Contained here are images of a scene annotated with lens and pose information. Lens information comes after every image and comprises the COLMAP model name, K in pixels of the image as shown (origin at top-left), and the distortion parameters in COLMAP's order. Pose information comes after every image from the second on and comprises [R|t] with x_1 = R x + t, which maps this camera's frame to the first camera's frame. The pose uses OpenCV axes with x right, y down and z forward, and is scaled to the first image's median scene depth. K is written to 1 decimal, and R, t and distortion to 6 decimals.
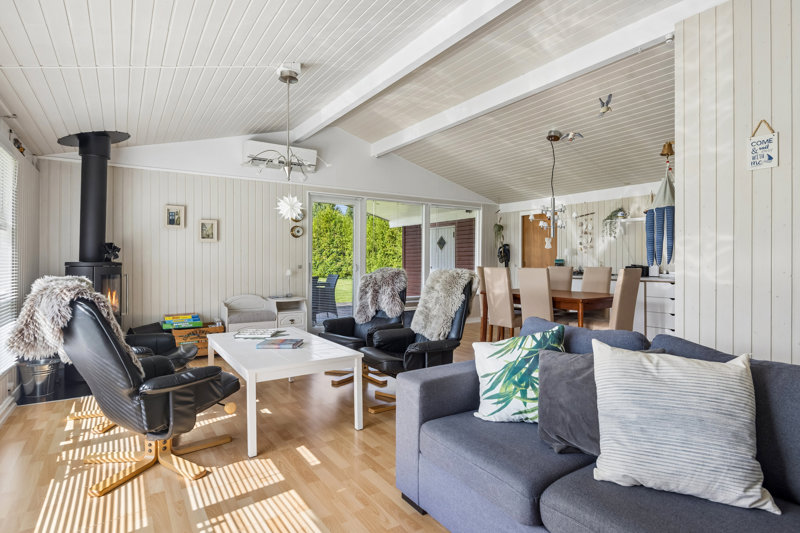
lens RADIAL K [[433.4, 0, 400.3], [0, 433.4, 260.8], [0, 0, 1]] dist [0.002556, -0.001600]
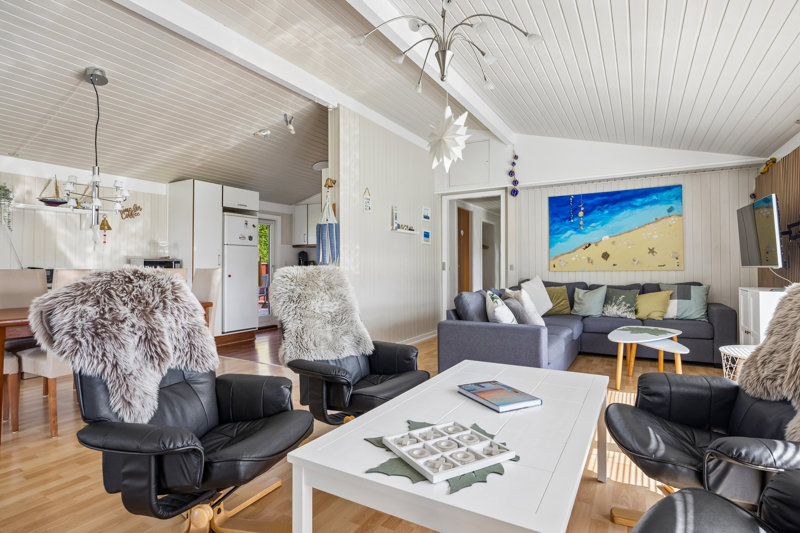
lens RADIAL K [[433.4, 0, 399.3], [0, 433.4, 266.7], [0, 0, 1]] dist [0.002556, -0.001600]
pose [[-0.473745, 0.002851, 0.880658, -0.428344], [0.007351, 0.999973, 0.000717, 0.011934], [-0.880631, 0.006813, -0.473753, 0.830783]]
